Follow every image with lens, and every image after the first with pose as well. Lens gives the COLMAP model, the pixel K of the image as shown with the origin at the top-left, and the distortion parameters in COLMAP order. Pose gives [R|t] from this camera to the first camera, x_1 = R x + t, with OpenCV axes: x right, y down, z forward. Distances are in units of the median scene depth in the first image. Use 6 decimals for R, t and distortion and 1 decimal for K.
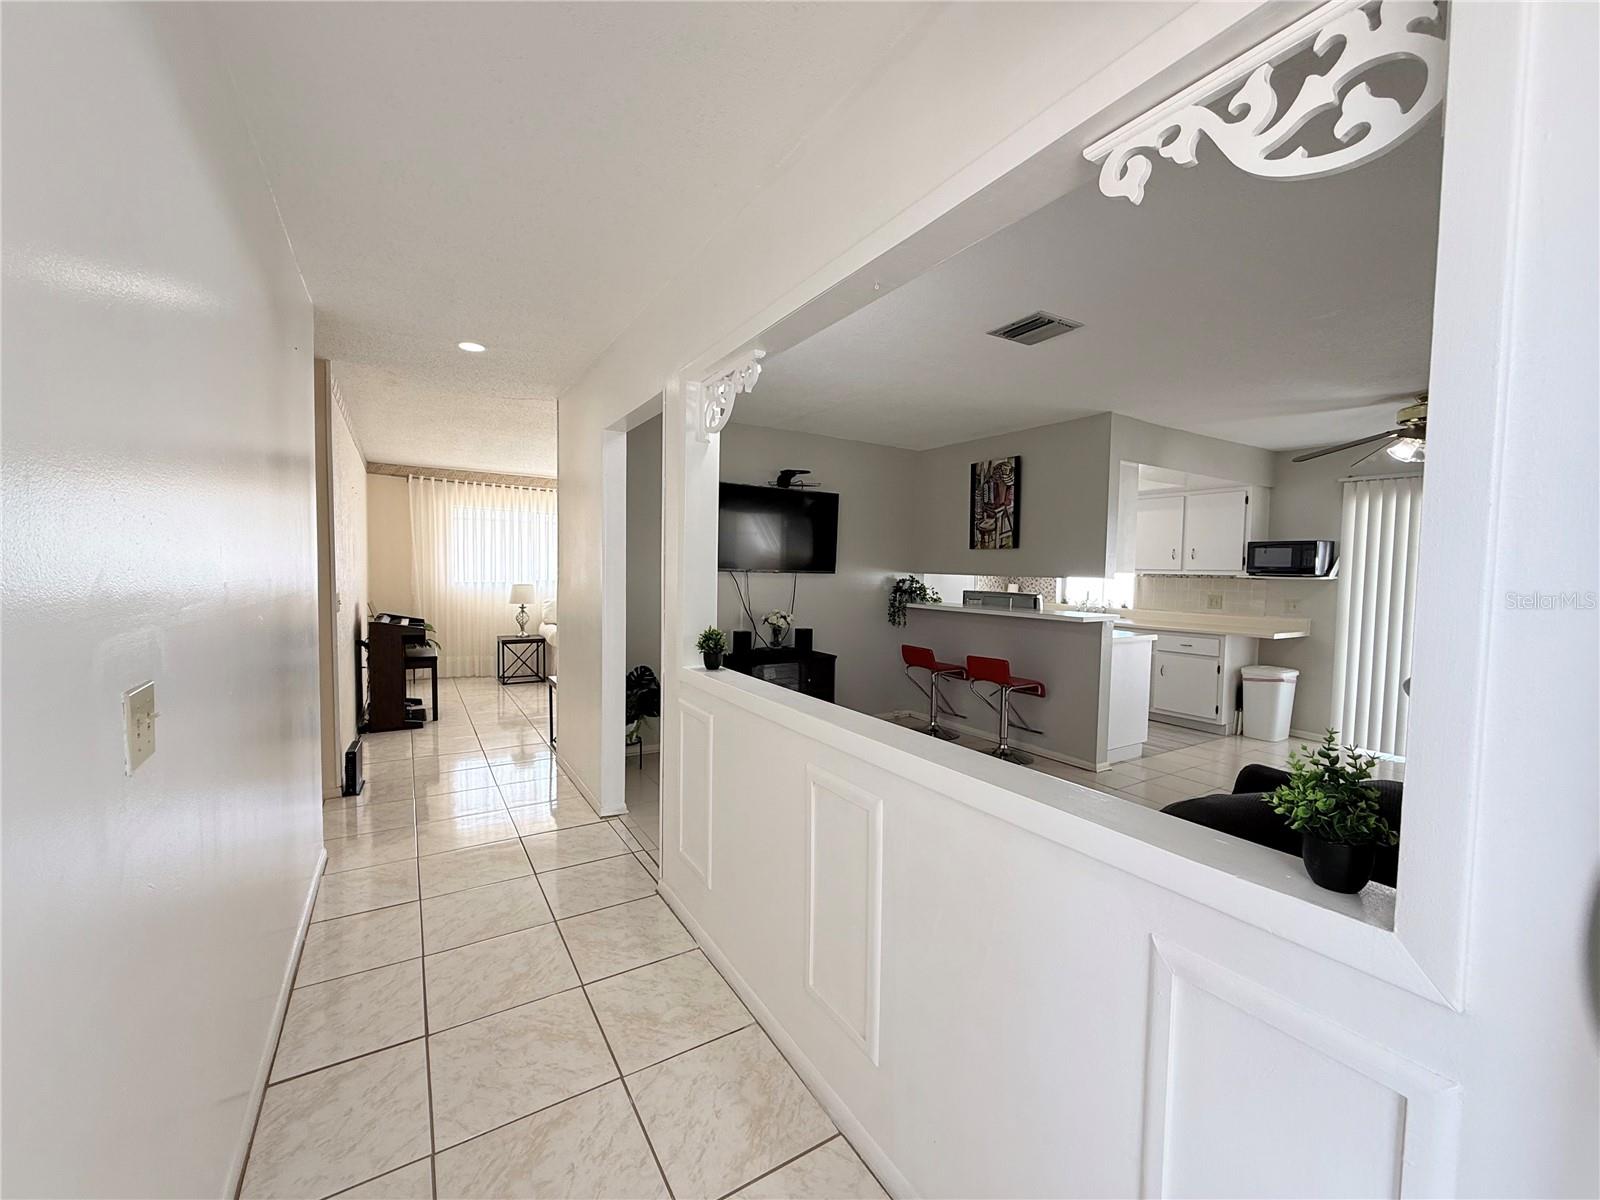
lens RADIAL K [[639.1, 0, 801.0], [0, 639.1, 600.7], [0, 0, 1]] dist [-0.001383, 0.000737]
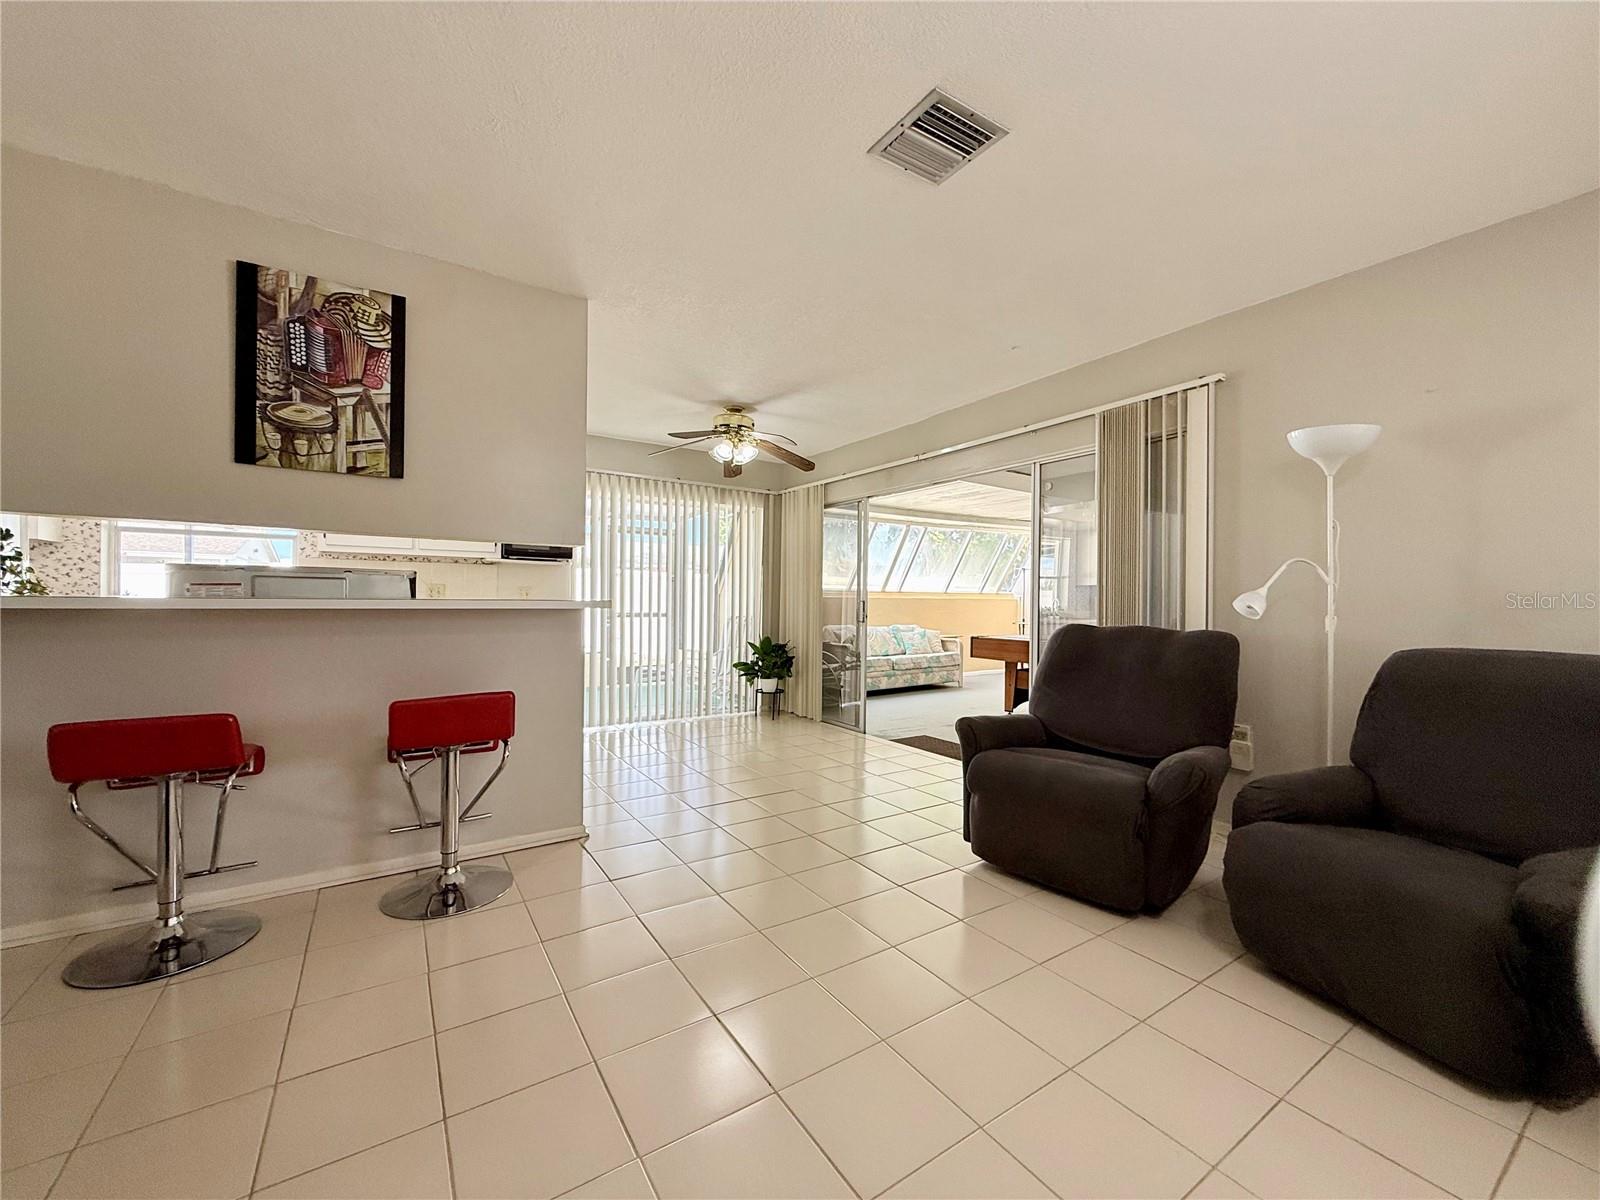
lens RADIAL K [[639.1, 0, 804.9], [0, 639.1, 600.4], [0, 0, 1]] dist [-0.001383, 0.000737]
pose [[-0.014445, -0.017745, 0.999738, -0.169997], [0.041115, 0.998986, 0.018326, 0.018163], [-0.999050, 0.041369, -0.013700, 0.667202]]
